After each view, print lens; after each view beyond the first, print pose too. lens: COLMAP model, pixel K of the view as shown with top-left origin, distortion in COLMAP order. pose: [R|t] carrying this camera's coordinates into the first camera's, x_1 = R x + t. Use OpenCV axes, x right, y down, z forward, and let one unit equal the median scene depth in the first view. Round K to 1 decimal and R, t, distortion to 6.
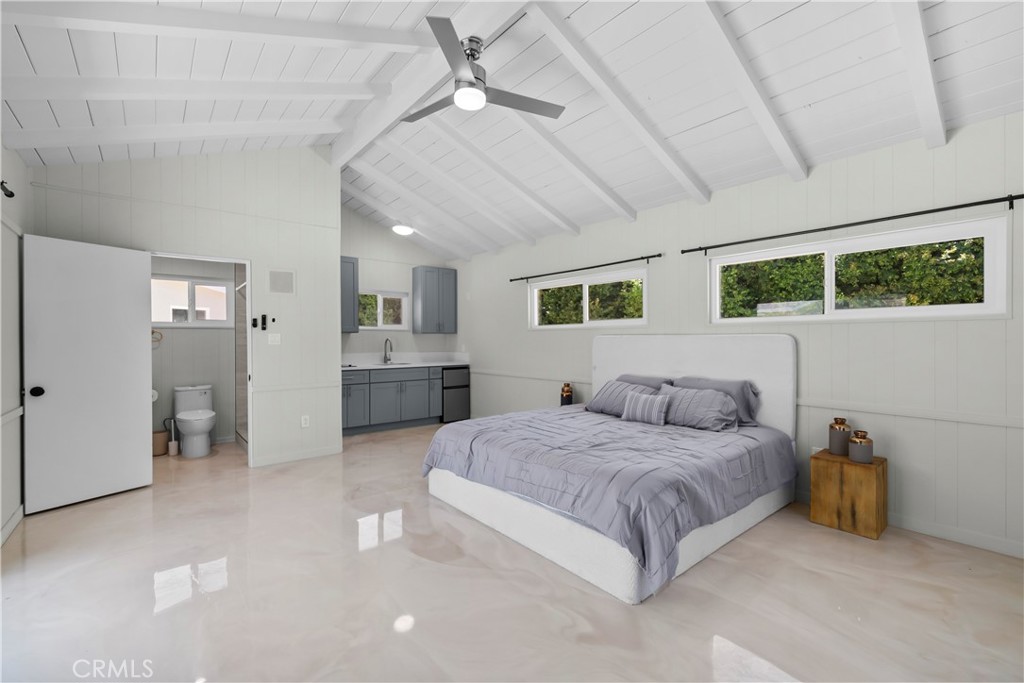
lens RADIAL K [[441.1, 0, 512.4], [0, 441.1, 338.5], [0, 0, 1]] dist [-0.002168, -0.000073]
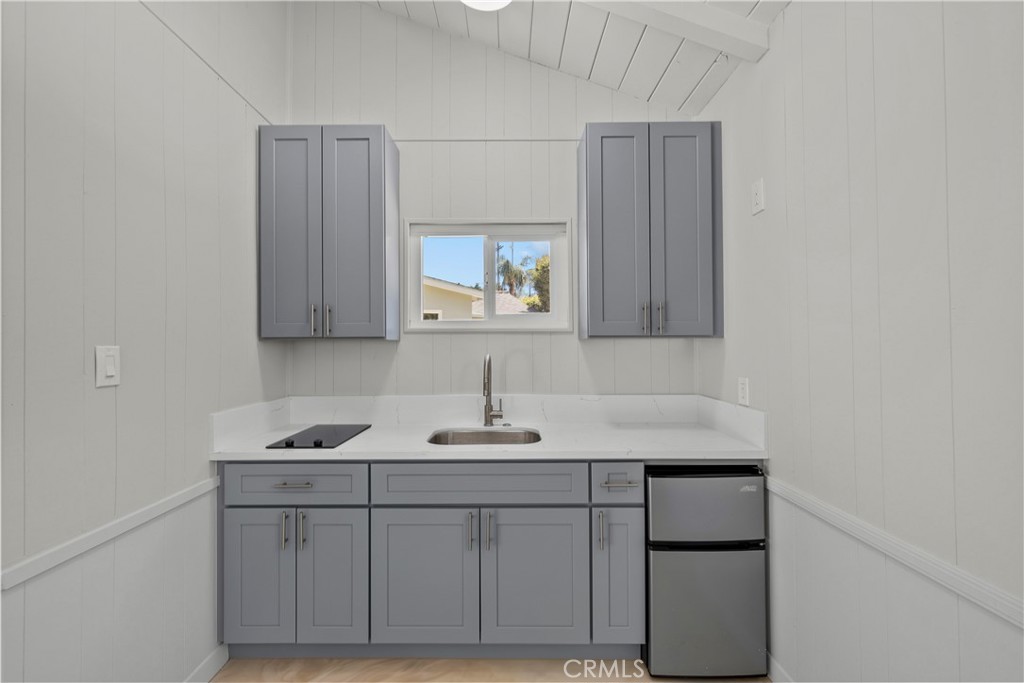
lens RADIAL K [[441.1, 0, 509.7], [0, 441.1, 343.0], [0, 0, 1]] dist [-0.002168, -0.000073]
pose [[0.775311, -0.010406, -0.631494, -0.052430], [0.000452, 0.999873, -0.015921, -0.003239], [0.631580, 0.012059, 0.775217, 0.719622]]
